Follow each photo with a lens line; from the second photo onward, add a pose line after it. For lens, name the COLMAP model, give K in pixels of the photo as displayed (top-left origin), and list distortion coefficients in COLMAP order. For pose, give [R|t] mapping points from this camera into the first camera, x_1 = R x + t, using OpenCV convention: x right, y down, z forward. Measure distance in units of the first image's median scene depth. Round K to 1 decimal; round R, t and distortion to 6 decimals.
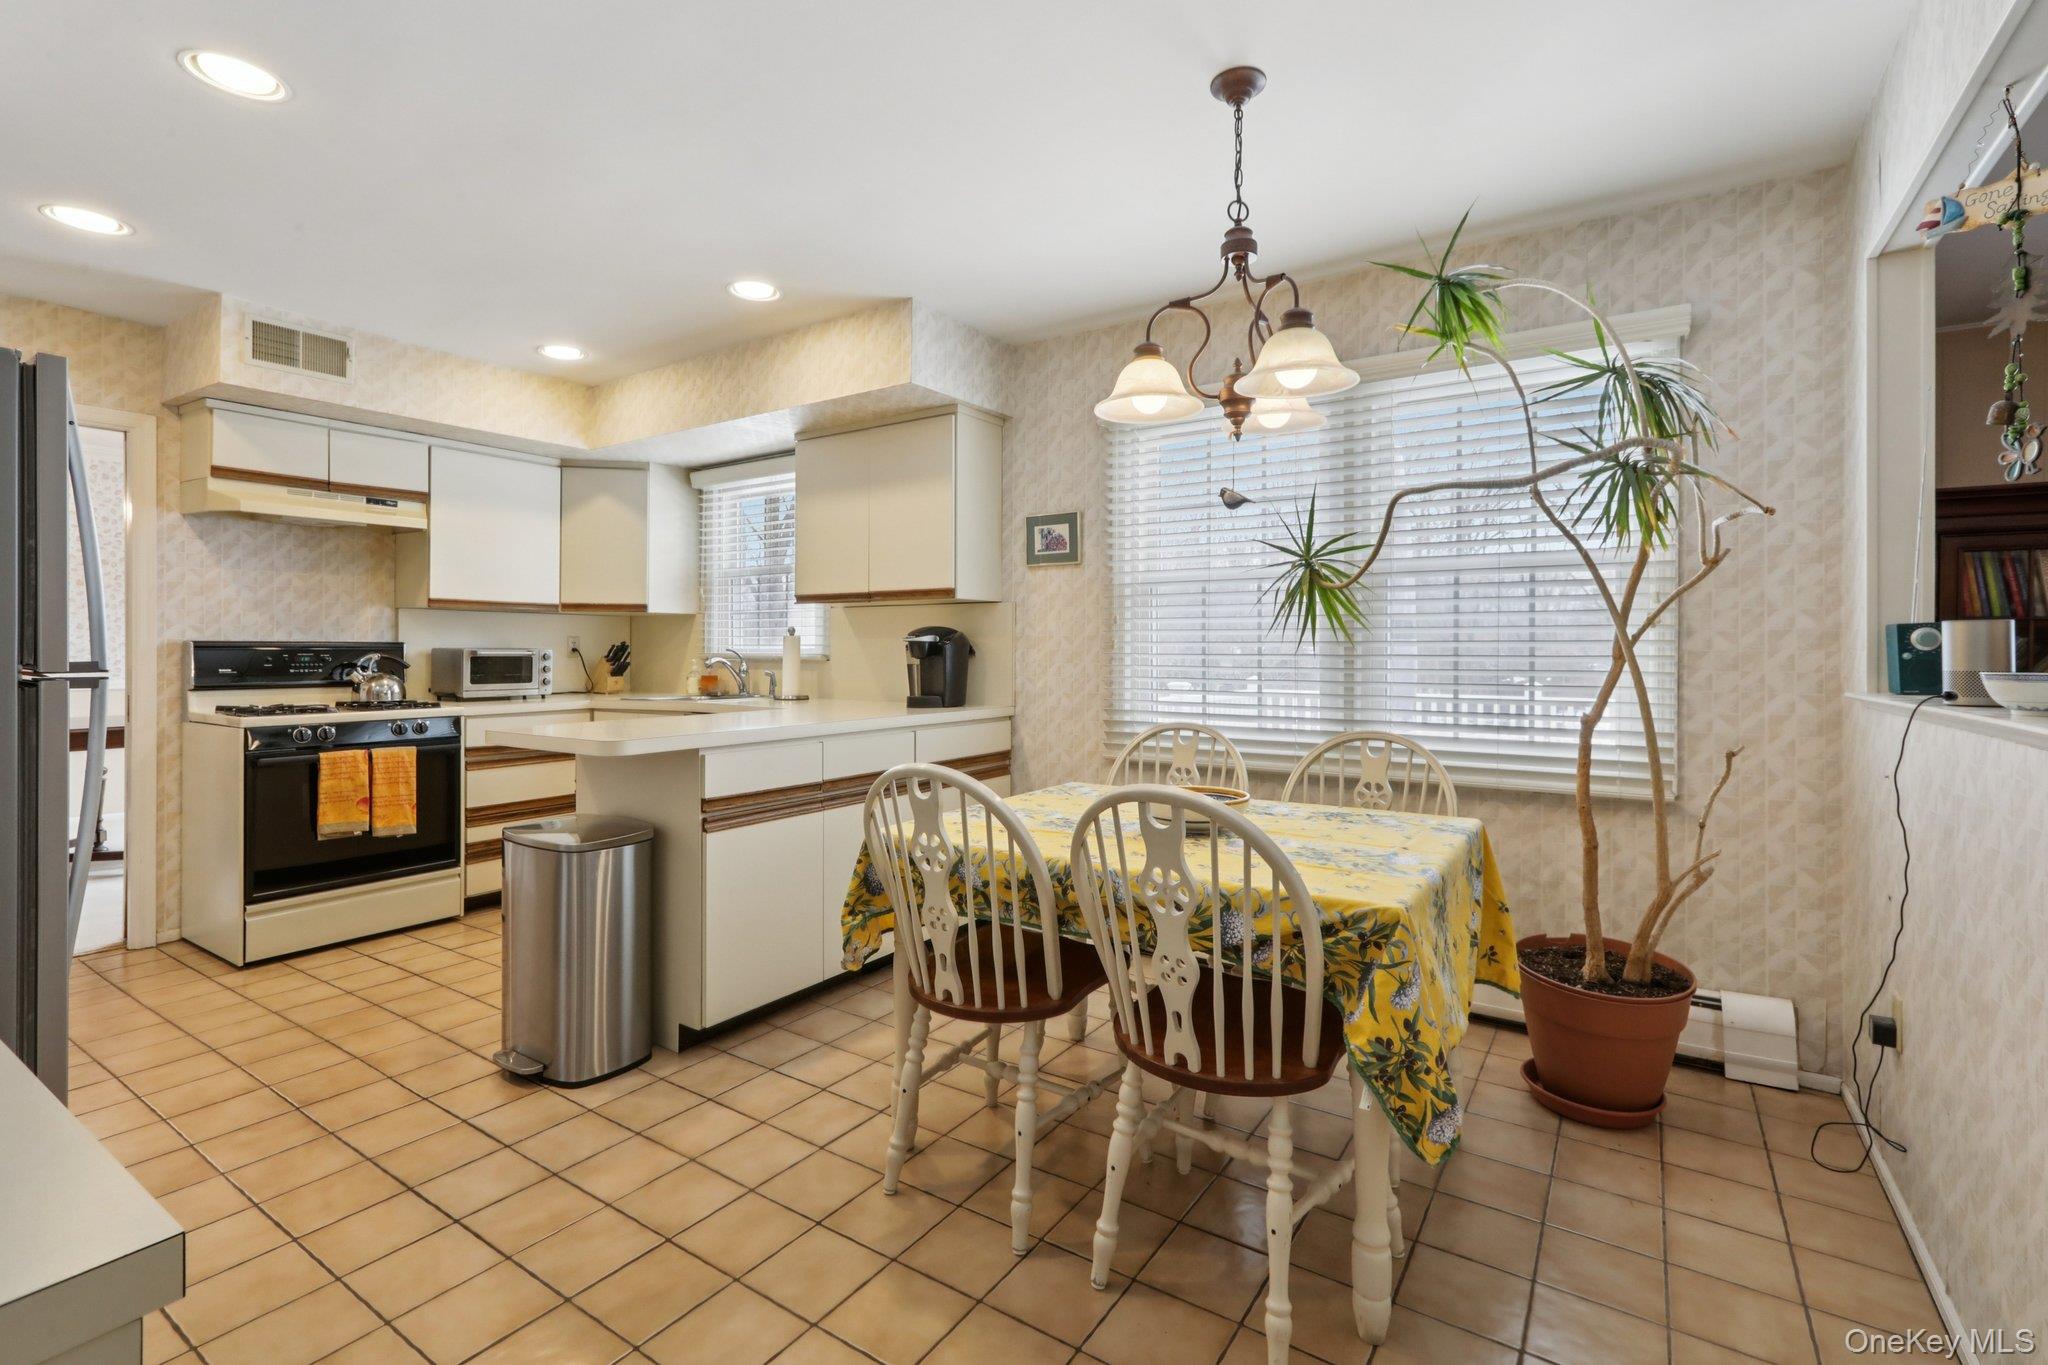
lens RADIAL K [[925.6, 0, 1029.2], [0, 925.6, 657.0], [0, 0, 1]] dist [0.001085, 0.000645]
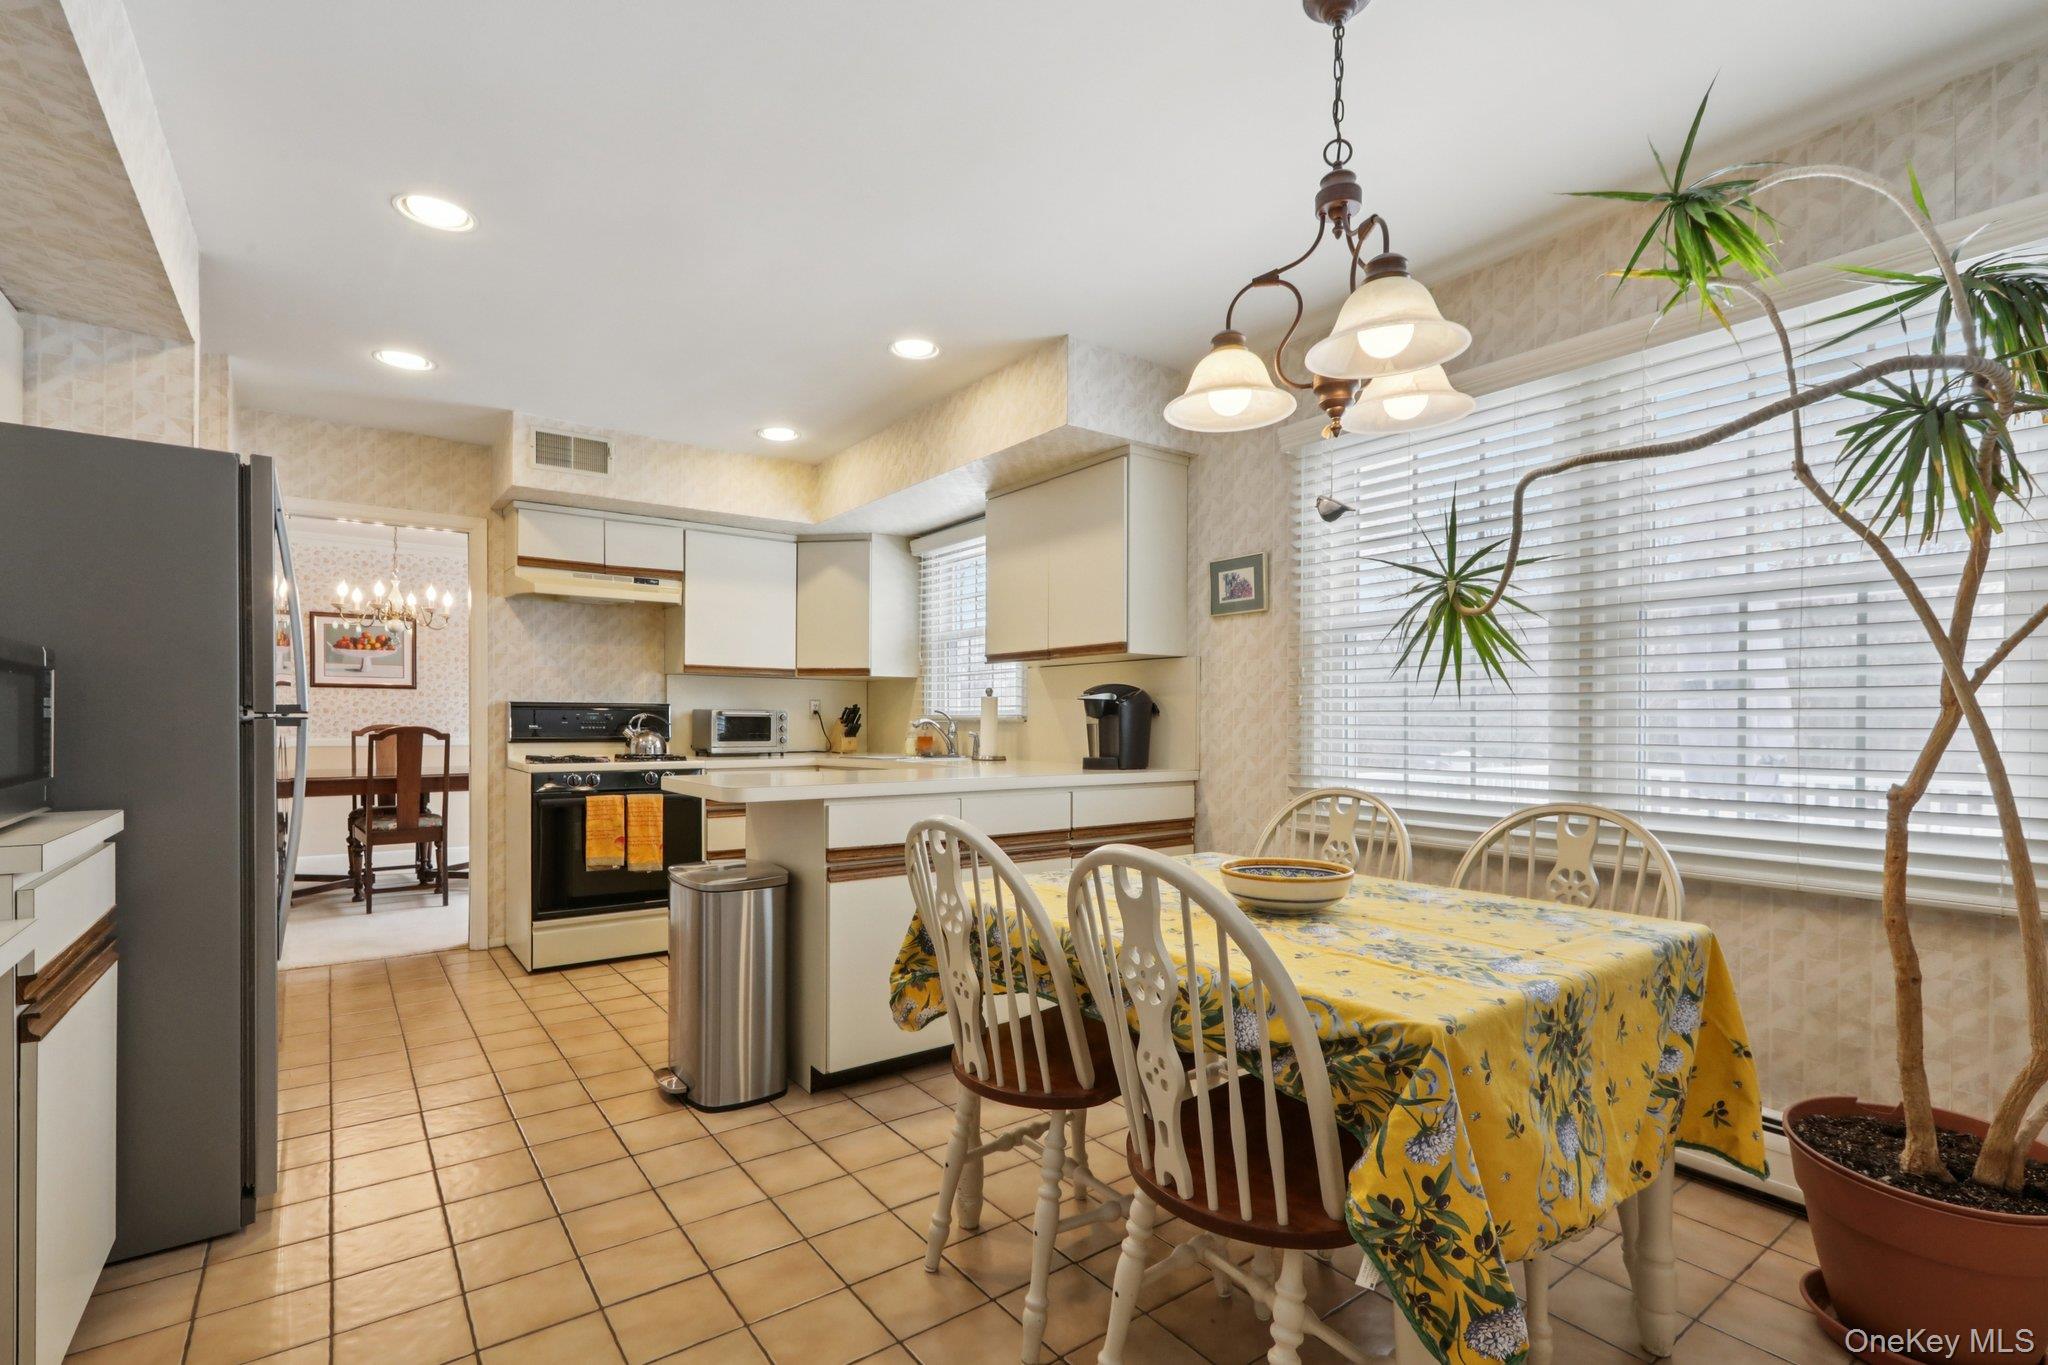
lens RADIAL K [[931.2, 0, 1023.2], [0, 931.2, 733.7], [0, 0, 1]] dist [0.000382, -0.000162]
pose [[0.939282, 0.006909, -0.343077, 0.152691], [-0.005822, 0.999974, 0.004197, 0.016023], [0.343097, -0.001945, 0.939298, 0.083571]]
